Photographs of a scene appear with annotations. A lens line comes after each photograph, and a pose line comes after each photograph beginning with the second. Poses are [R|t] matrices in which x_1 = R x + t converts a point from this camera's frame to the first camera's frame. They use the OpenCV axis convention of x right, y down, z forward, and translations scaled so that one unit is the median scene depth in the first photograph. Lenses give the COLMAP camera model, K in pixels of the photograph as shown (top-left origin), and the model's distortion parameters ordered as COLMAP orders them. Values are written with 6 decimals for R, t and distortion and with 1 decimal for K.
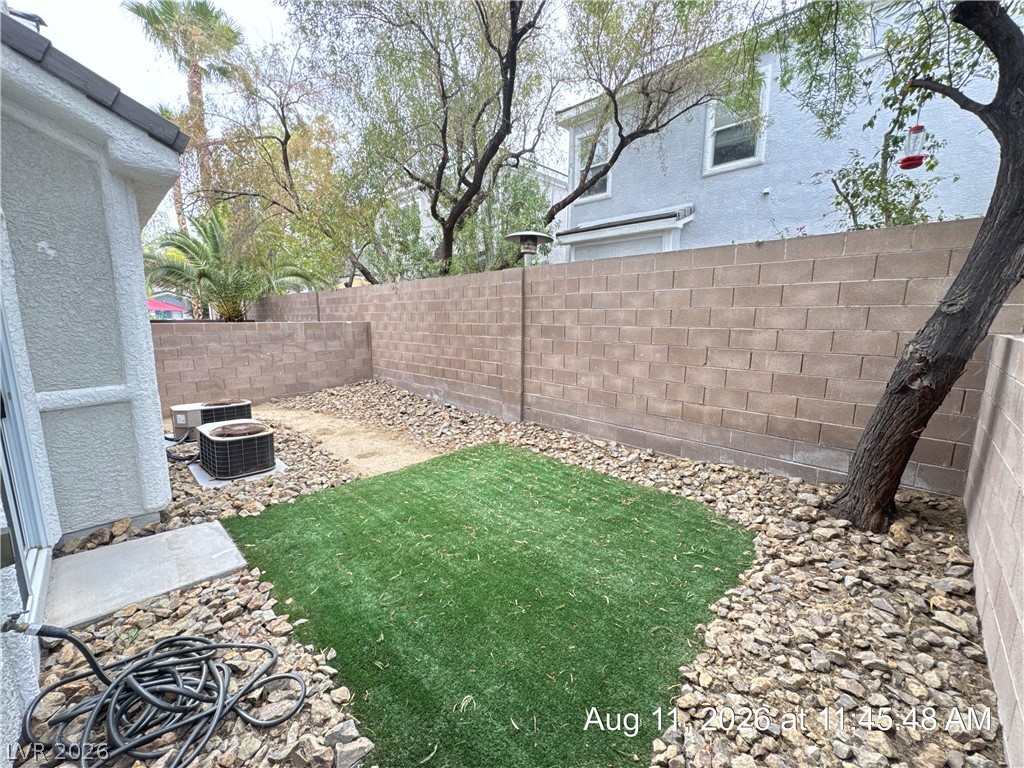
lens RADIAL K [[409.0, 0, 511.2], [0, 409.0, 383.9], [0, 0, 1]] dist [-0.003380, 0.000499]
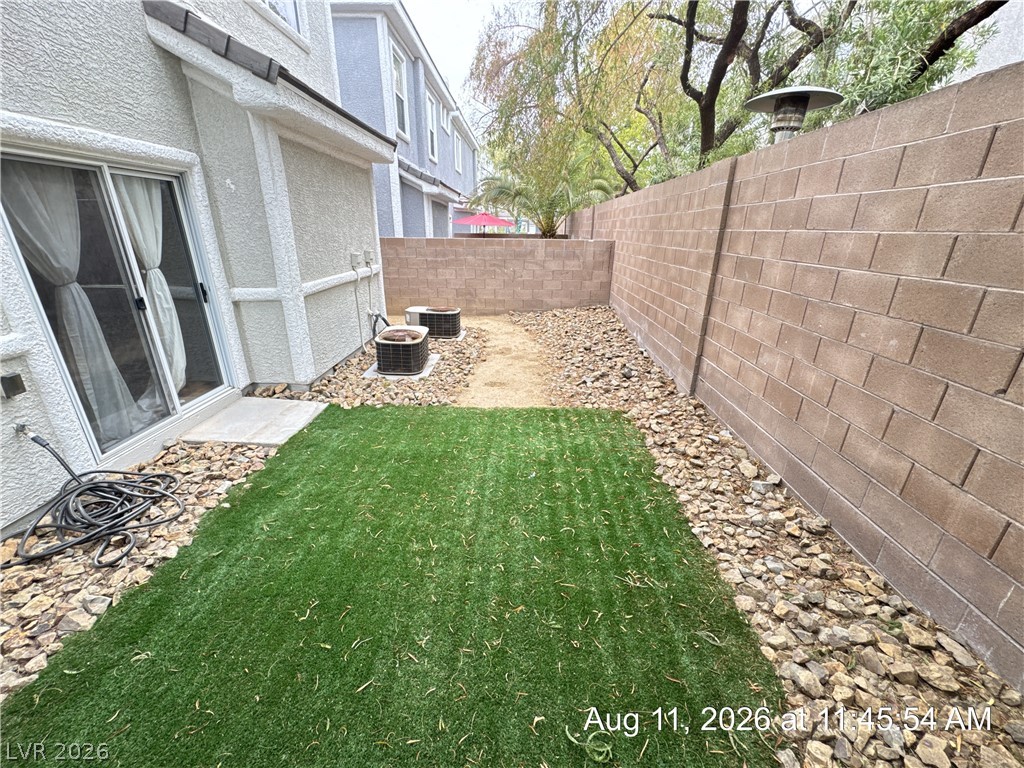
lens RADIAL K [[409.0, 0, 512.2], [0, 409.0, 383.0], [0, 0, 1]] dist [-0.003380, 0.000499]
pose [[0.684800, 0.263382, -0.679470, 0.367702], [-0.128340, 0.961416, 0.243325, -0.078217], [0.717341, -0.079426, 0.692180, 0.371857]]
